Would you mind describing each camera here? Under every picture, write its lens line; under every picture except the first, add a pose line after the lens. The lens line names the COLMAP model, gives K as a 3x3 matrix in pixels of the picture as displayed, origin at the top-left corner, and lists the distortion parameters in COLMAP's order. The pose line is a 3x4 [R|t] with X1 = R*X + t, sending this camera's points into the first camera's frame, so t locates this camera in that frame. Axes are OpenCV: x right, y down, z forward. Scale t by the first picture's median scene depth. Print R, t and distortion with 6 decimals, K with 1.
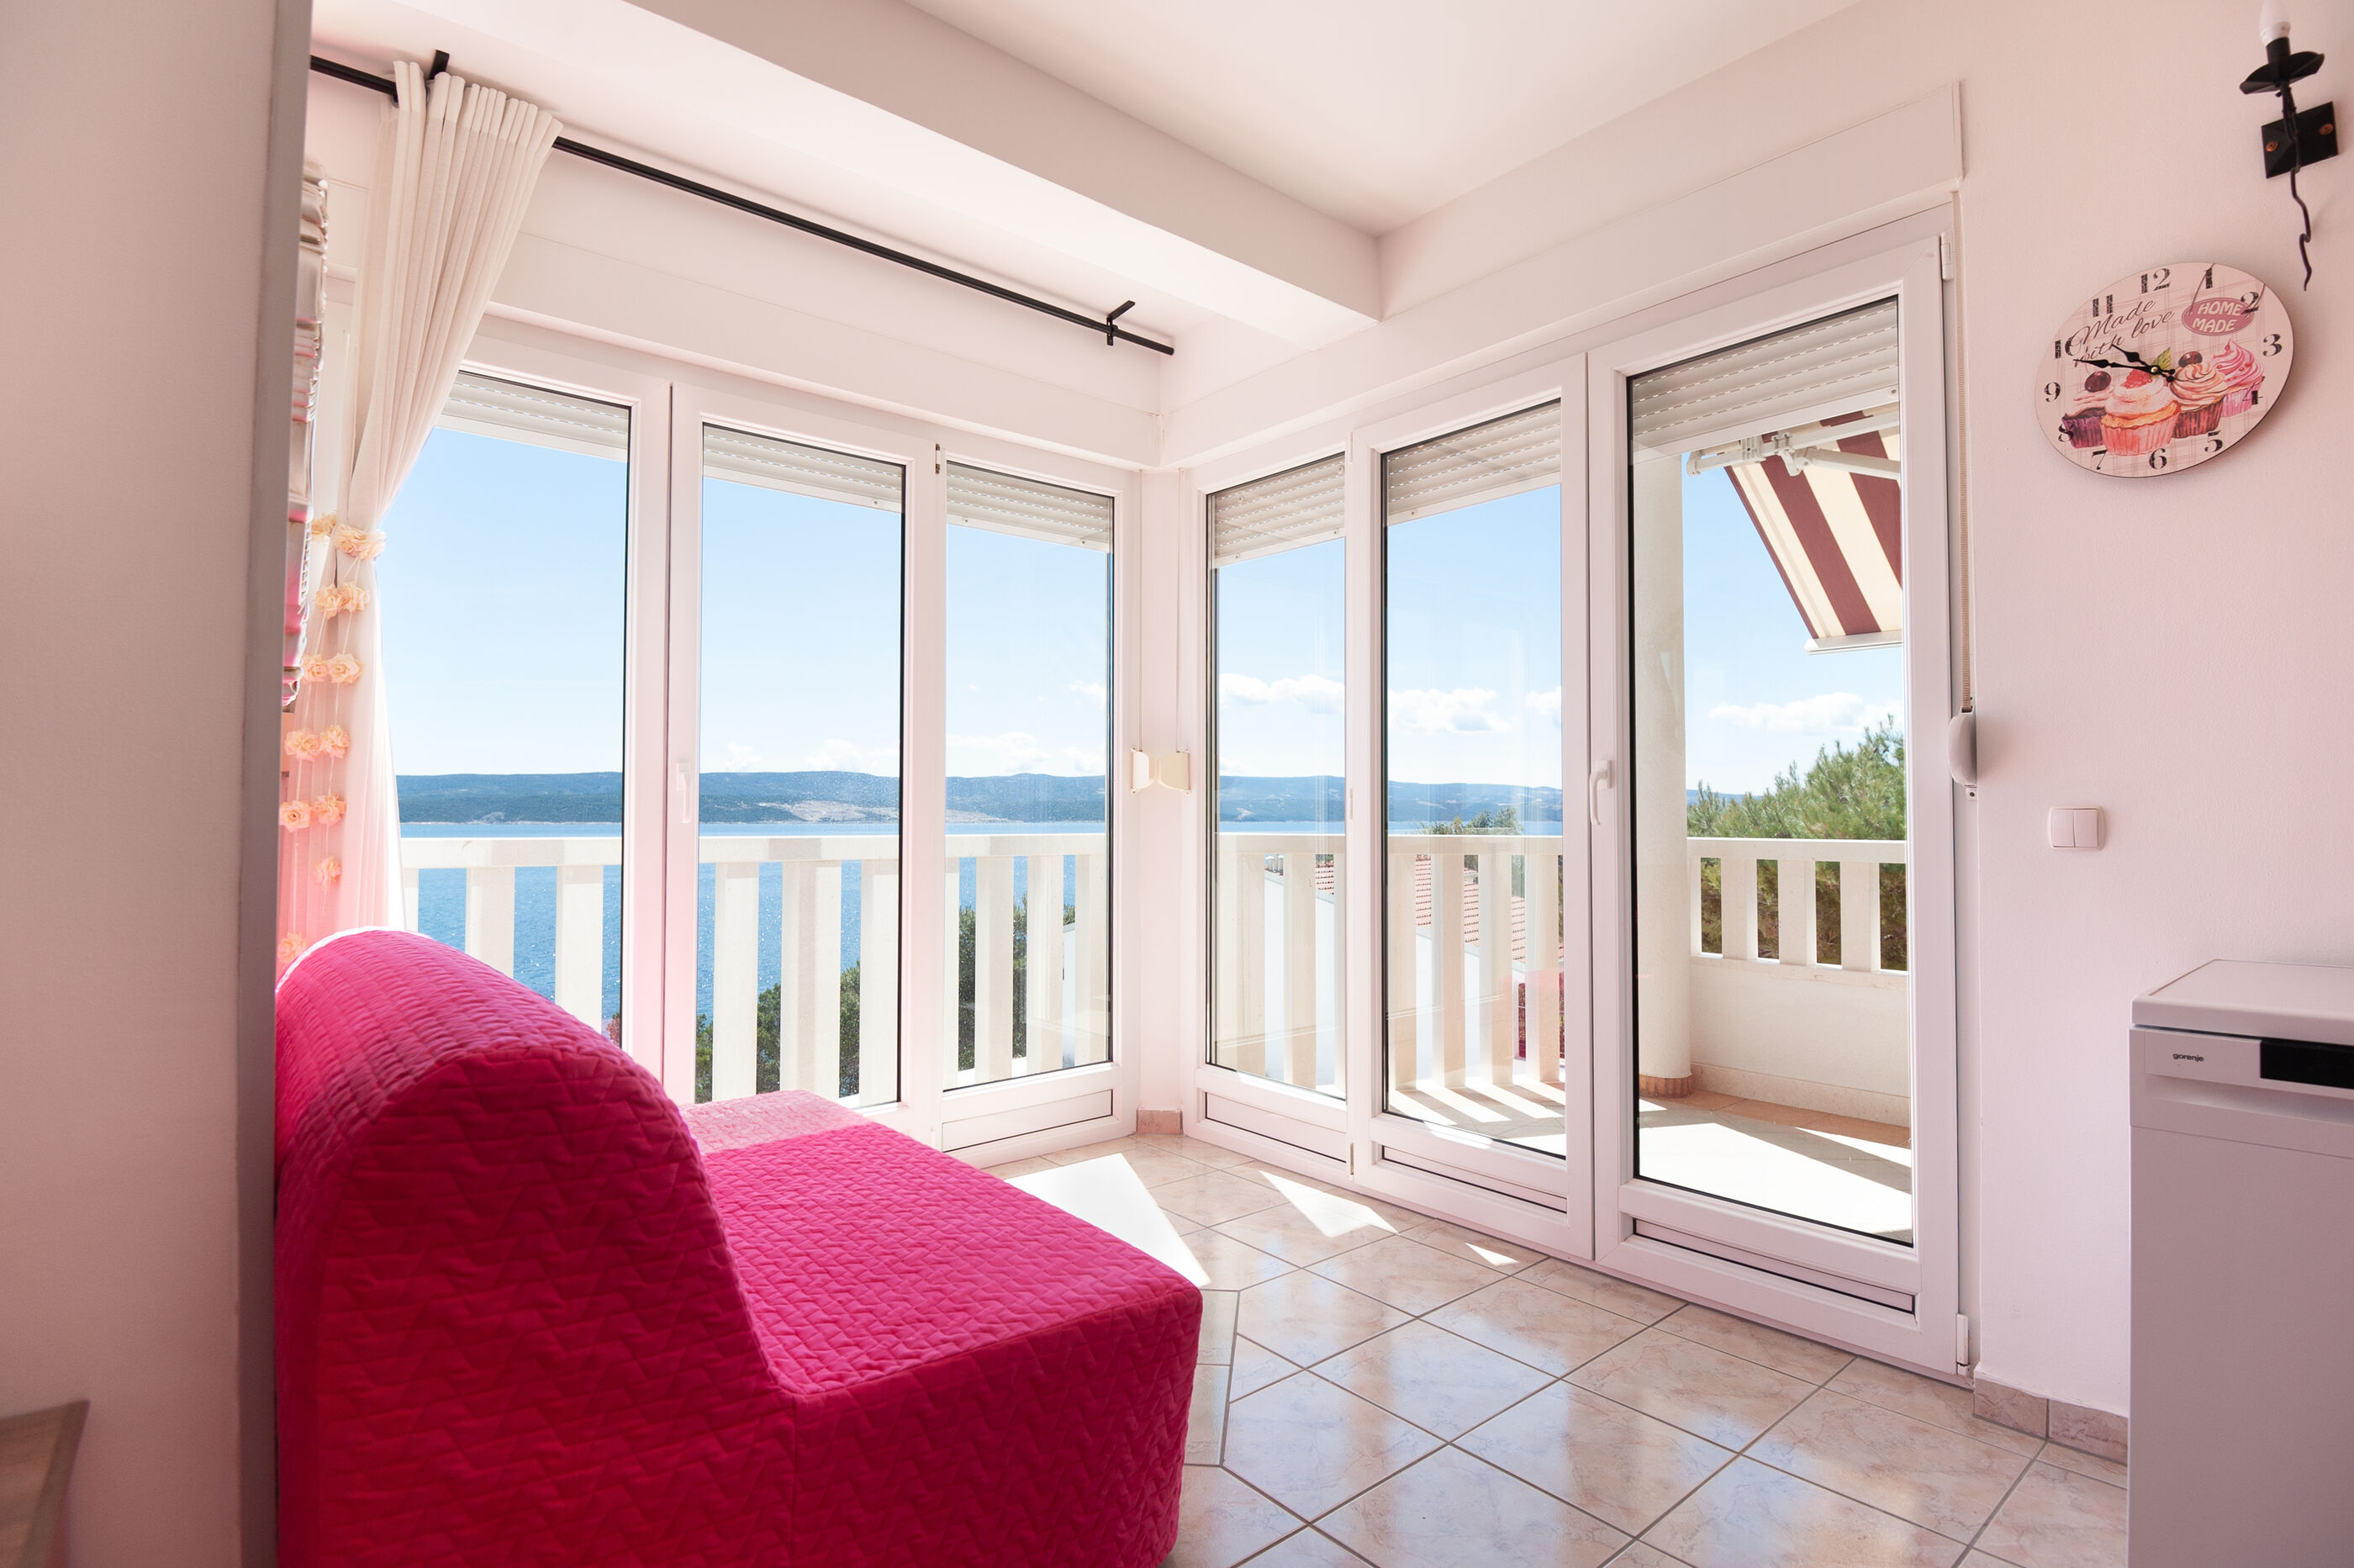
lens RADIAL K [[1121.9, 0, 1177.0], [0, 1121.9, 784.0], [0, 0, 1]] dist [-0.000288, -0.015438]
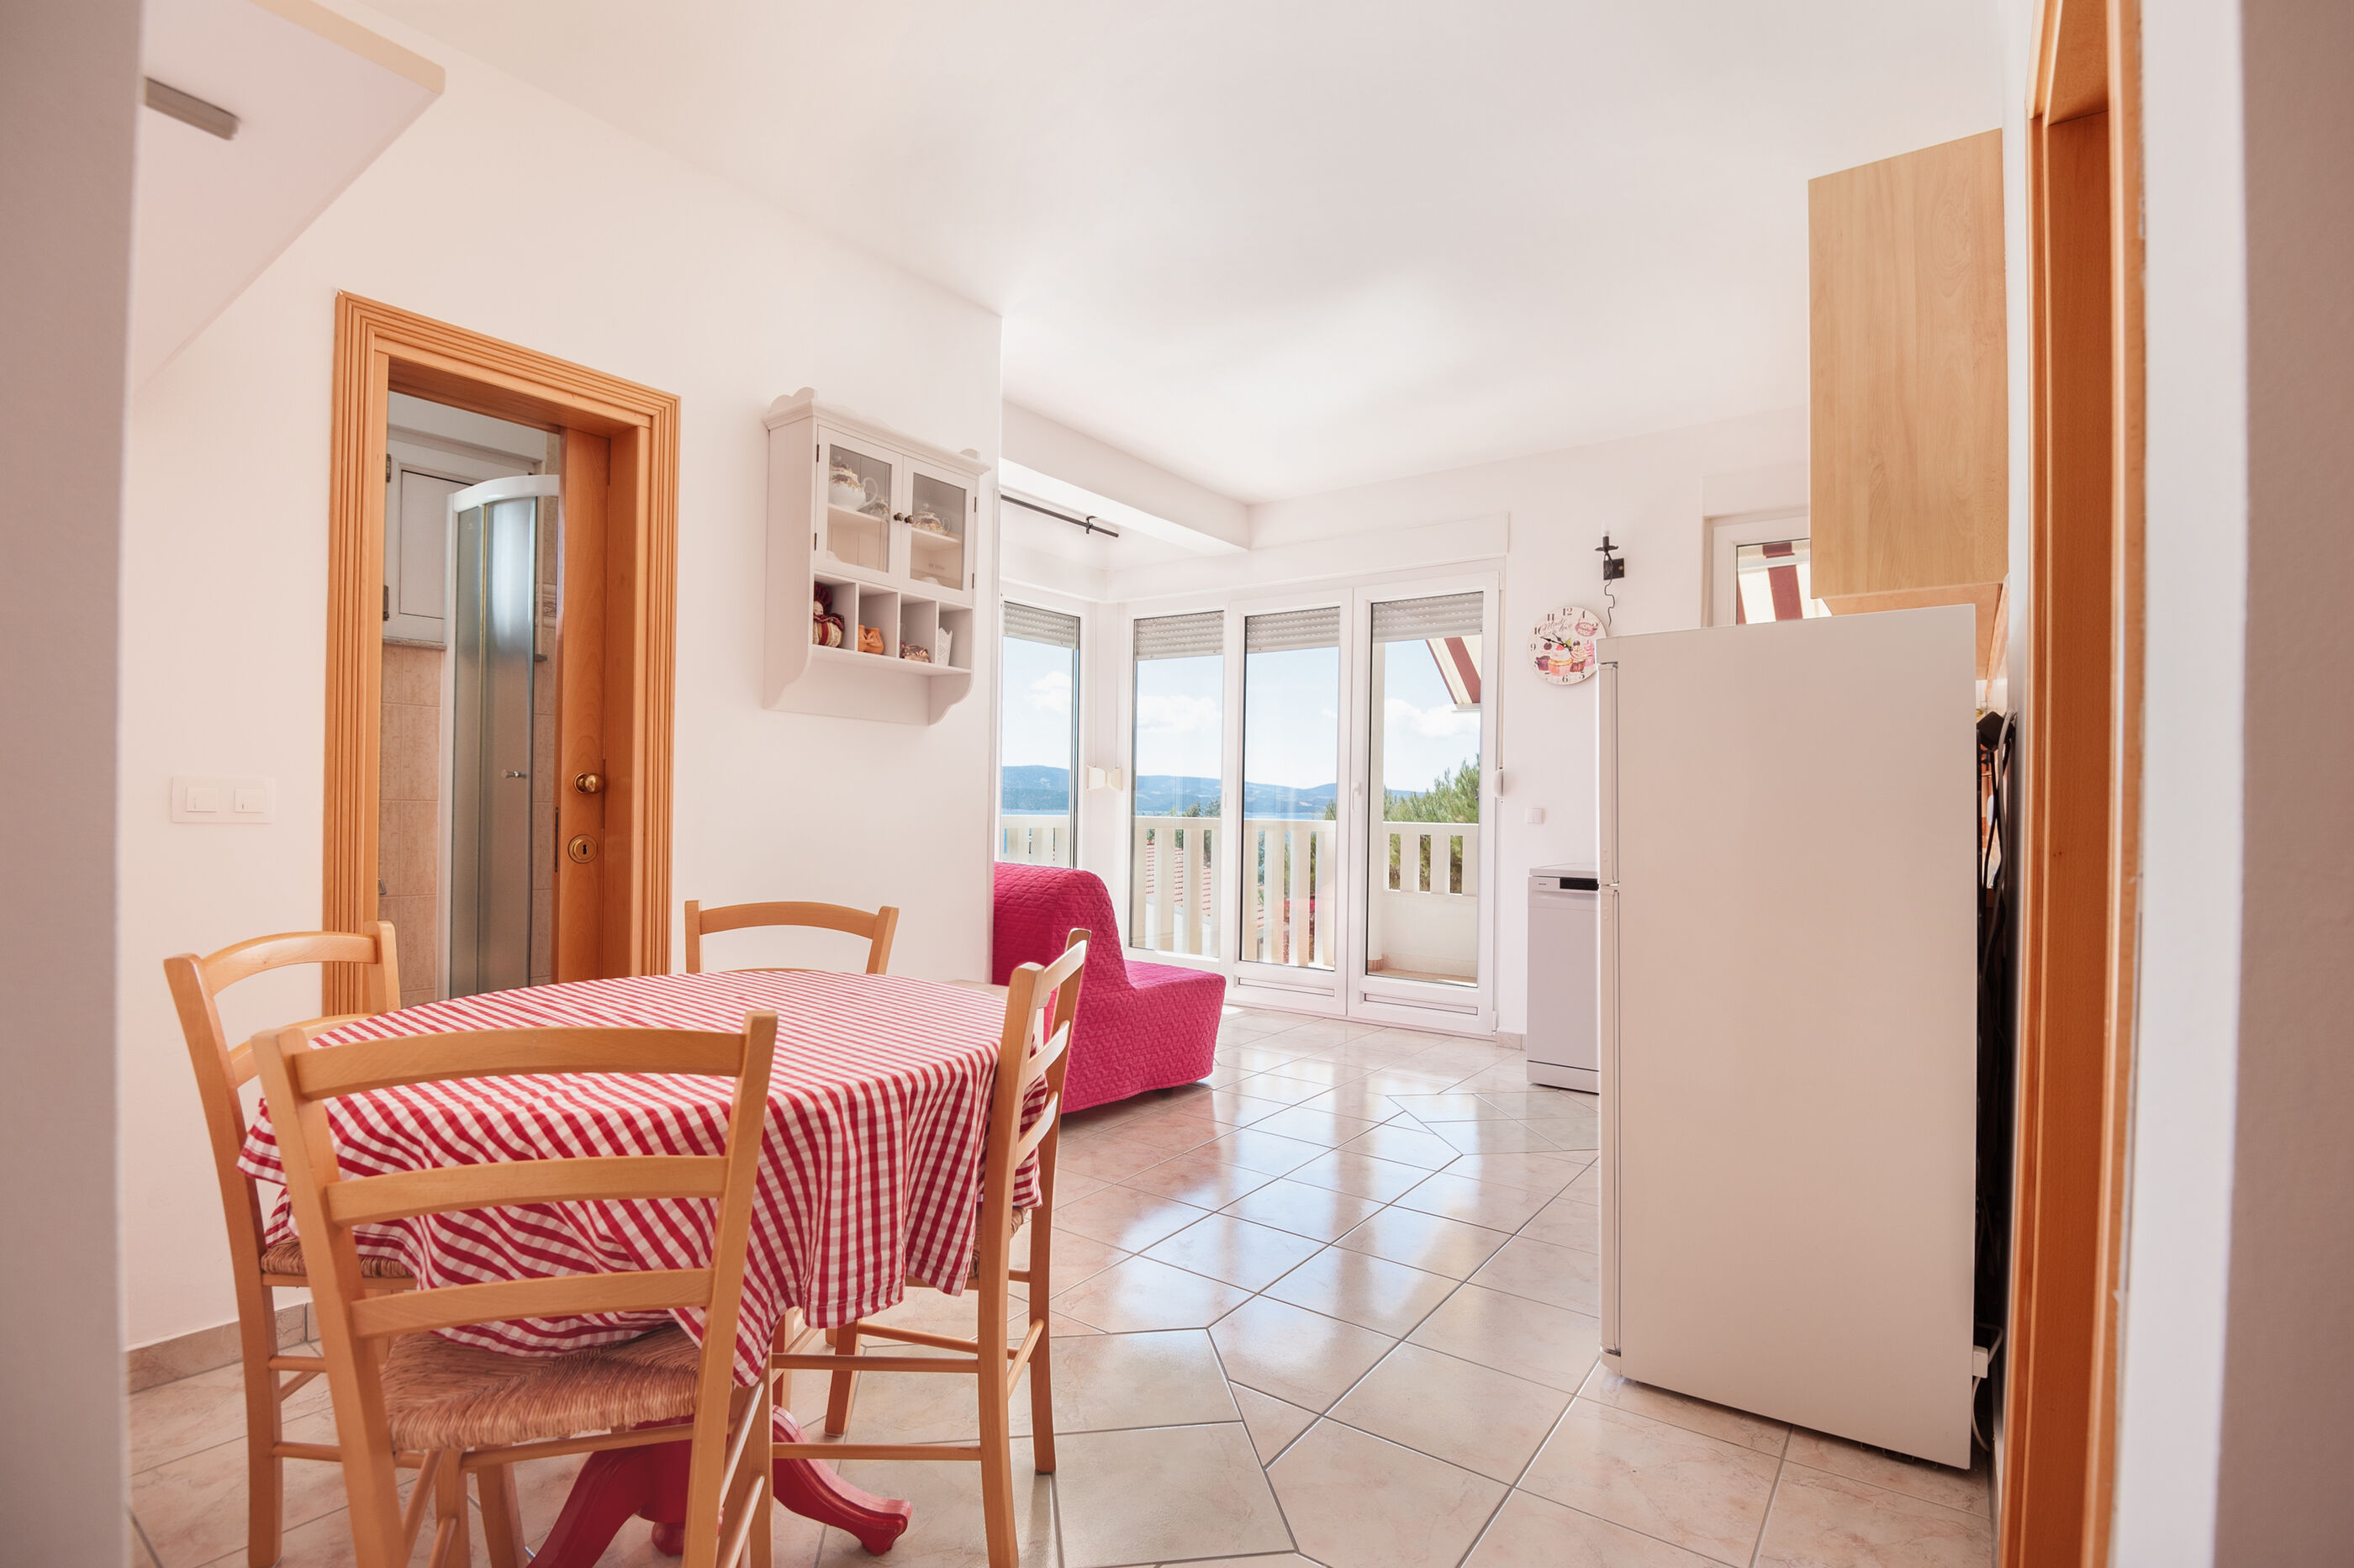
lens RADIAL K [[1088.4, 0, 1130.5], [0, 1088.4, 799.9], [0, 0, 1]] dist [-0.000131, -0.000026]
pose [[0.976127, 0.015901, 0.216617, -0.455940], [-0.021286, 0.999519, 0.022550, -0.023630], [-0.216154, -0.026623, 0.975996, -0.869712]]
